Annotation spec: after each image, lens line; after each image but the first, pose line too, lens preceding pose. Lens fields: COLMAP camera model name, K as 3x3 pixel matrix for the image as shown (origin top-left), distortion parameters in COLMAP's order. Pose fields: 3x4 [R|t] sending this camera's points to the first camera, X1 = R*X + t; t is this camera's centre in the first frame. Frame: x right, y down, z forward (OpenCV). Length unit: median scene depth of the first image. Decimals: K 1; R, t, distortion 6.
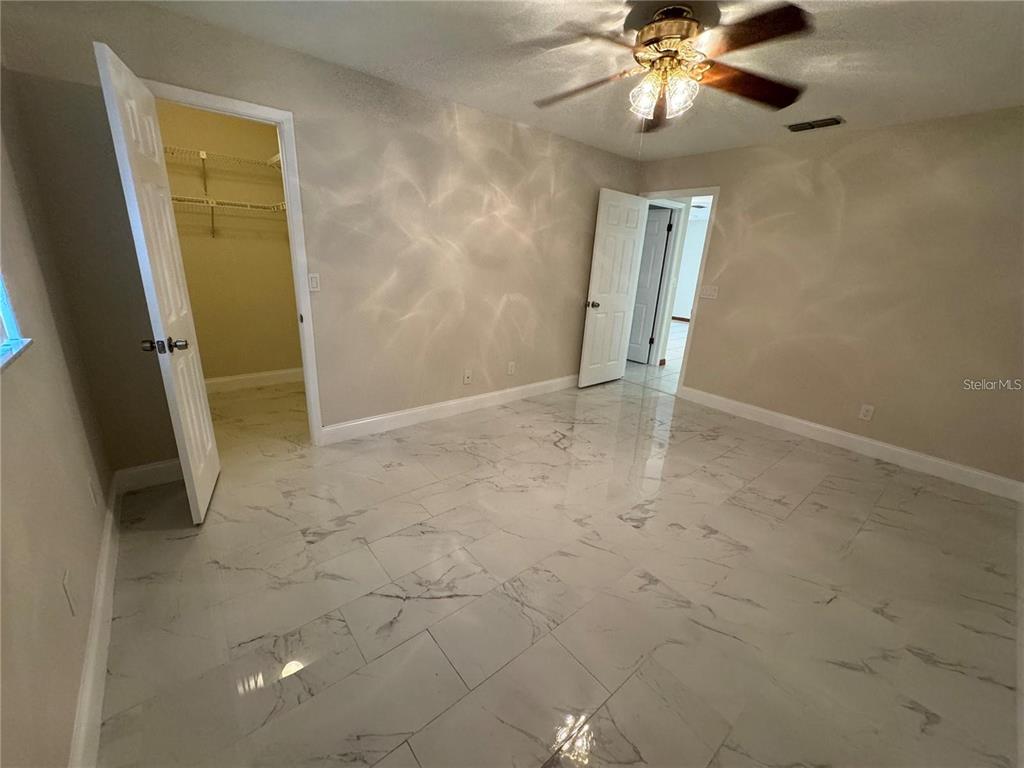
lens RADIAL K [[409.1, 0, 512.1], [0, 409.1, 383.8], [0, 0, 1]] dist [-0.000651, -0.000023]
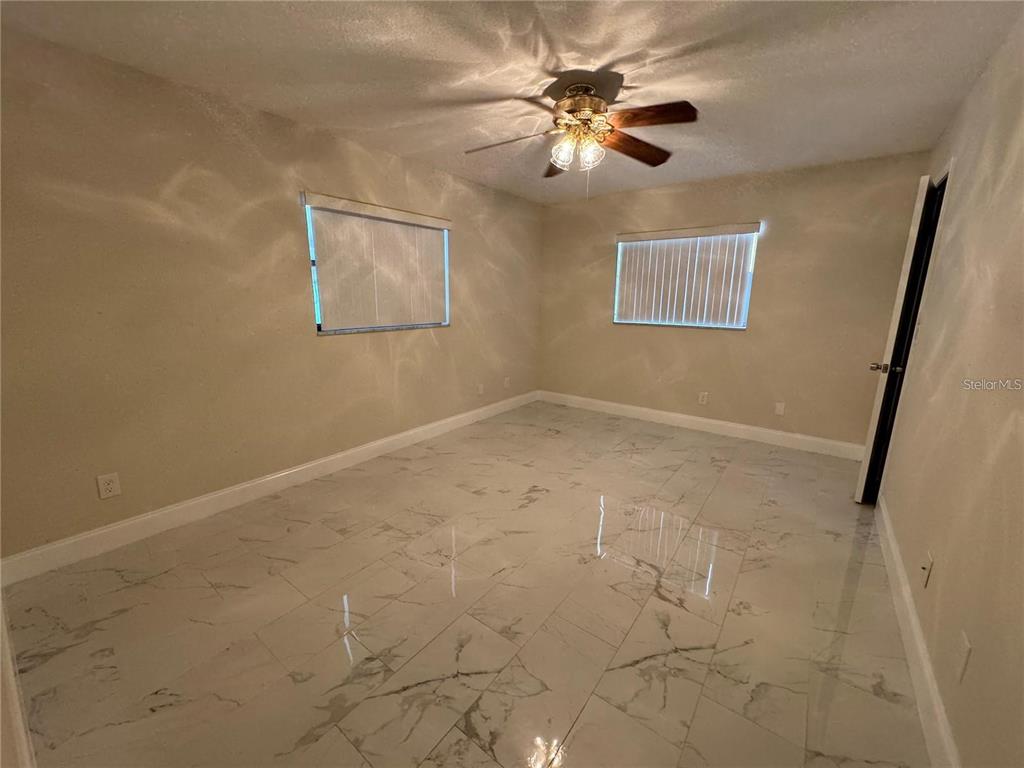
lens RADIAL K [[409.1, 0, 512.5], [0, 409.1, 384.4], [0, 0, 1]] dist [-0.000651, -0.000023]
pose [[-0.970123, -0.013510, -0.242236, 0.616889], [-0.130873, 0.869863, 0.475616, -0.485416], [0.204287, 0.493109, -0.845642, 1.713431]]
